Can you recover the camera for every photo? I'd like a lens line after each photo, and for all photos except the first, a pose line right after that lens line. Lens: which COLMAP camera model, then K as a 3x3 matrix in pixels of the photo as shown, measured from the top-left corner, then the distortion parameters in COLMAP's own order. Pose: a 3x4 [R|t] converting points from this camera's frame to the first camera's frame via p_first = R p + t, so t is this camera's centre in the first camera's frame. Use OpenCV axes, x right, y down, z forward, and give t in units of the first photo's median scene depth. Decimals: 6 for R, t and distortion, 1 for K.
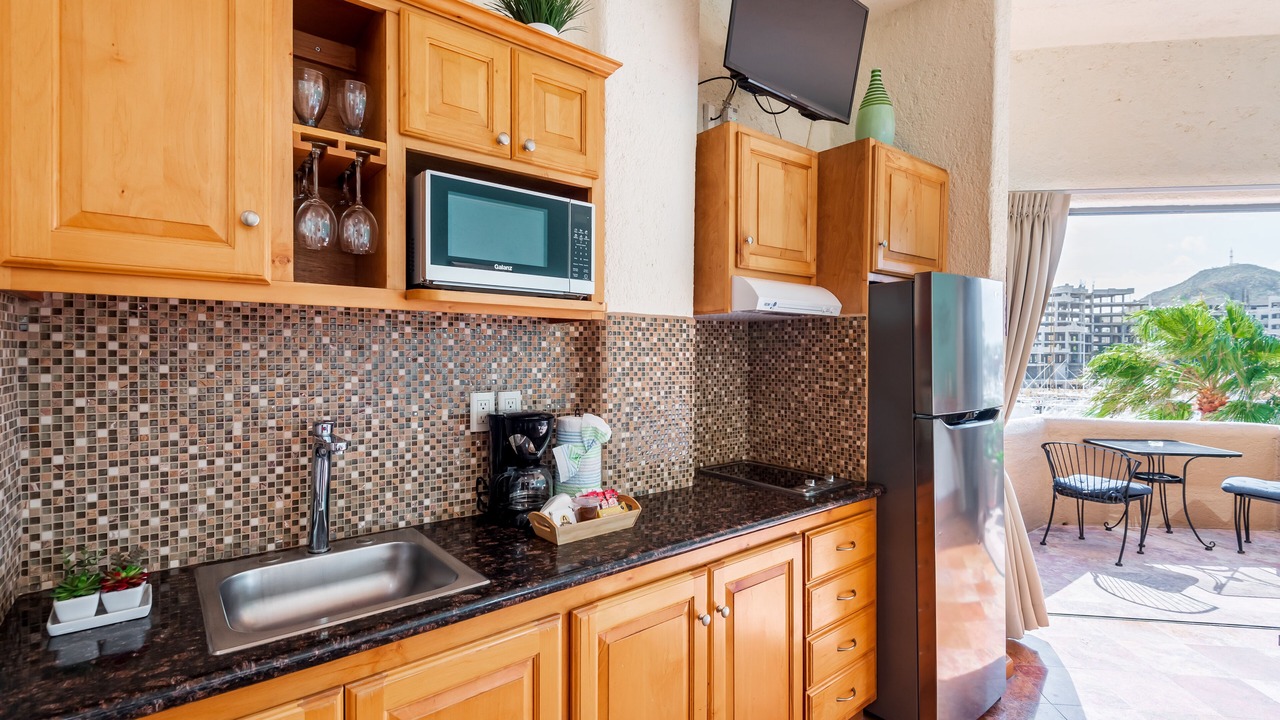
lens RADIAL K [[584.9, 0, 661.1], [0, 584.9, 358.2], [0, 0, 1]] dist [0.015329, -0.011271]
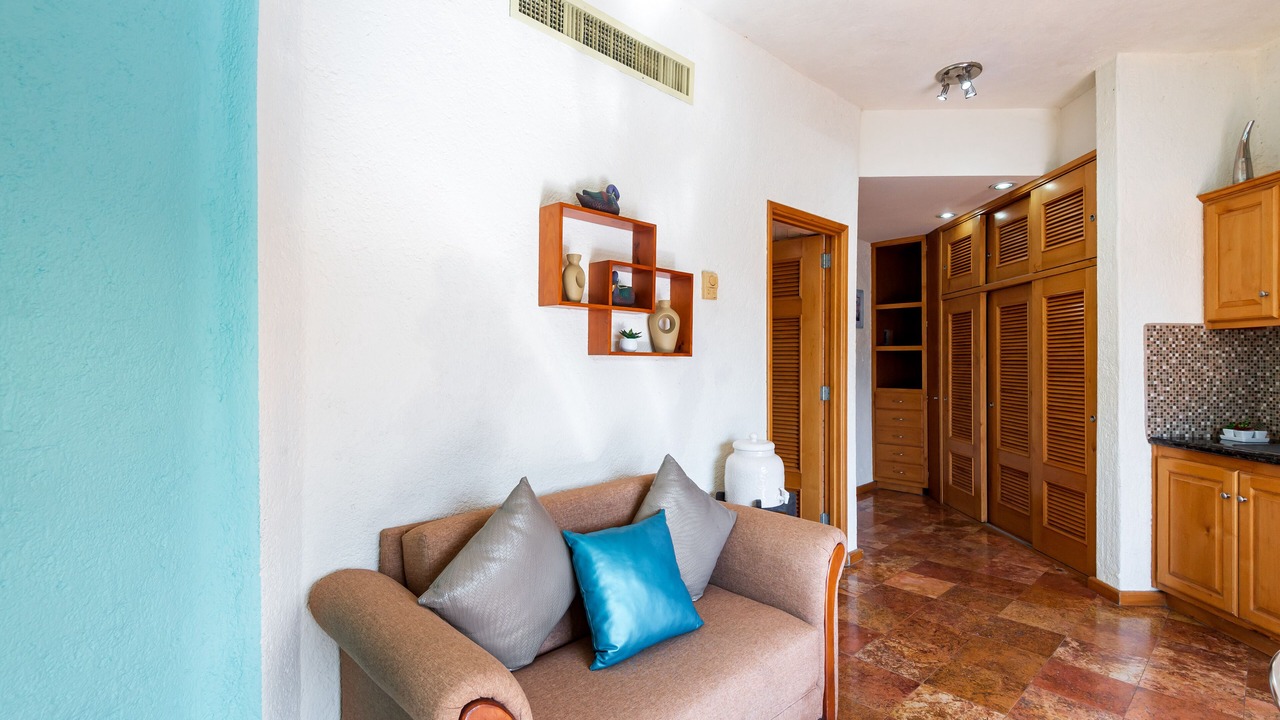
lens RADIAL K [[611.4, 0, 640.0], [0, 611.4, 360.0], [0, 0, 1]] dist [-0.003170, -0.000856]
pose [[-0.652575, -0.010410, -0.757653, 2.035231], [-0.013818, 0.999903, -0.001837, 0.061112], [0.757598, 0.009270, -0.652656, 0.455116]]
